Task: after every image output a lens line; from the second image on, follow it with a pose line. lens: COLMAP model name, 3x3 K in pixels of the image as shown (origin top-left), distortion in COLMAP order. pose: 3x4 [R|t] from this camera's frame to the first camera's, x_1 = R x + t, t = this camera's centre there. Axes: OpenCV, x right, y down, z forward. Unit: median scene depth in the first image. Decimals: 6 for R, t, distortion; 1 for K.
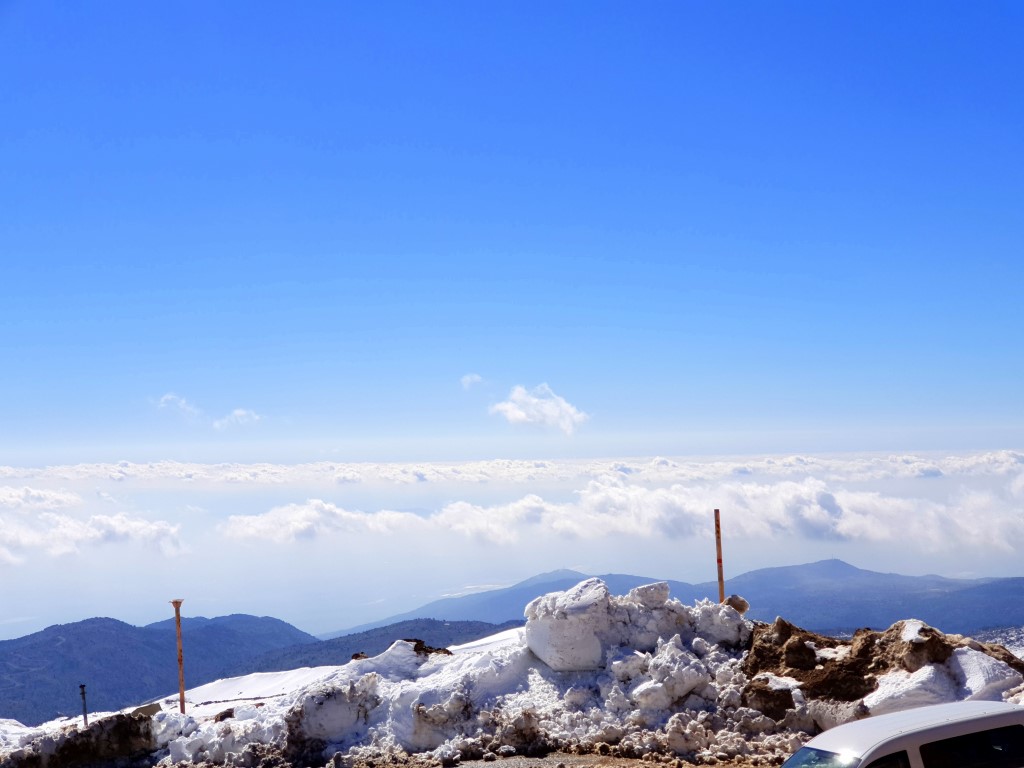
lens RADIAL K [[1584.9, 0, 512.0], [0, 1584.9, 384.0], [0, 0, 1]] dist [0.133137, 0.043062]
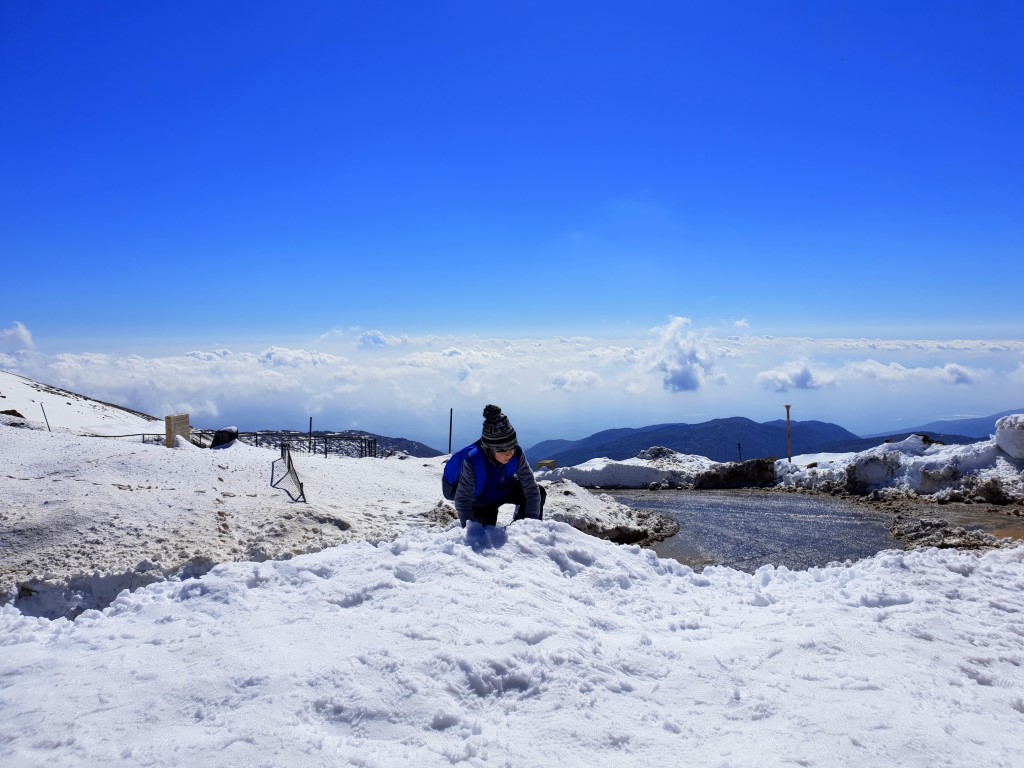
lens RADIAL K [[854.1, 0, 512.0], [0, 854.1, 384.0], [0, 0, 1]] dist [-0.032309, 0.140466]
pose [[0.871766, 0.048423, -0.487524, 0.001849], [0.002820, 0.994591, 0.103829, 0.001127], [0.489915, -0.091890, 0.866914, -0.067183]]
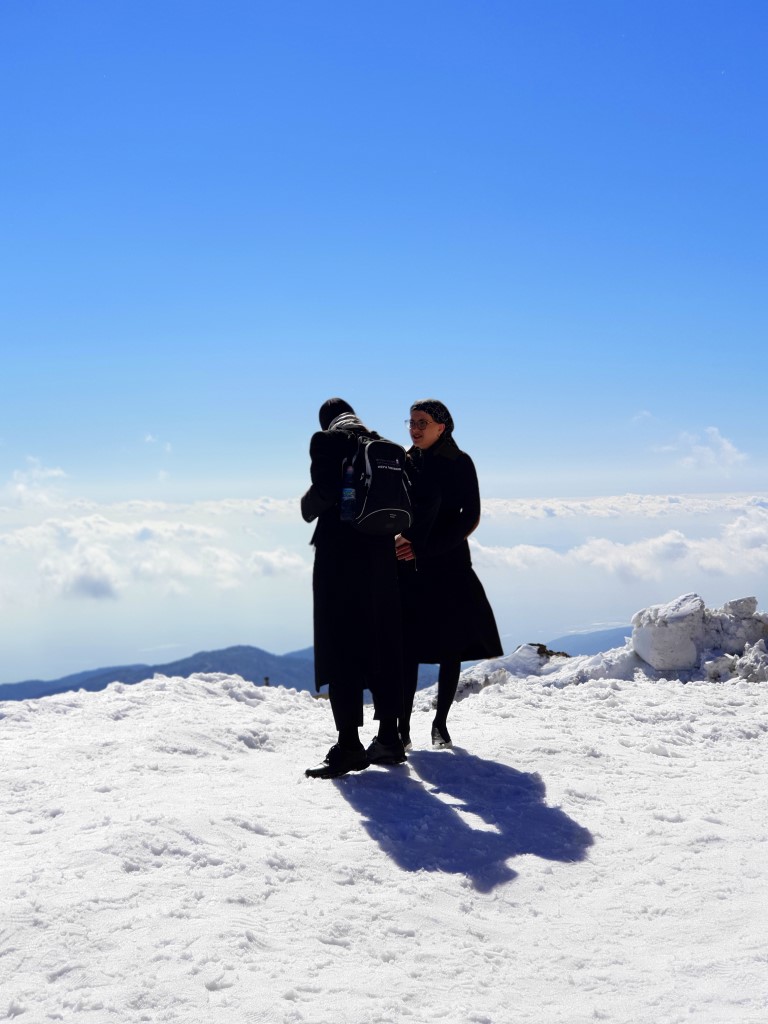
lens RADIAL K [[1690.8, 0, 325.9], [0, 1690.8, 616.6], [0, 0, 1]] dist [0.165880, -2.019869]
pose [[0.982062, 0.008888, -0.188349, 0.022738], [0.013464, 0.993034, 0.117059, -0.011003], [0.188078, -0.117495, 0.975101, -0.278851]]
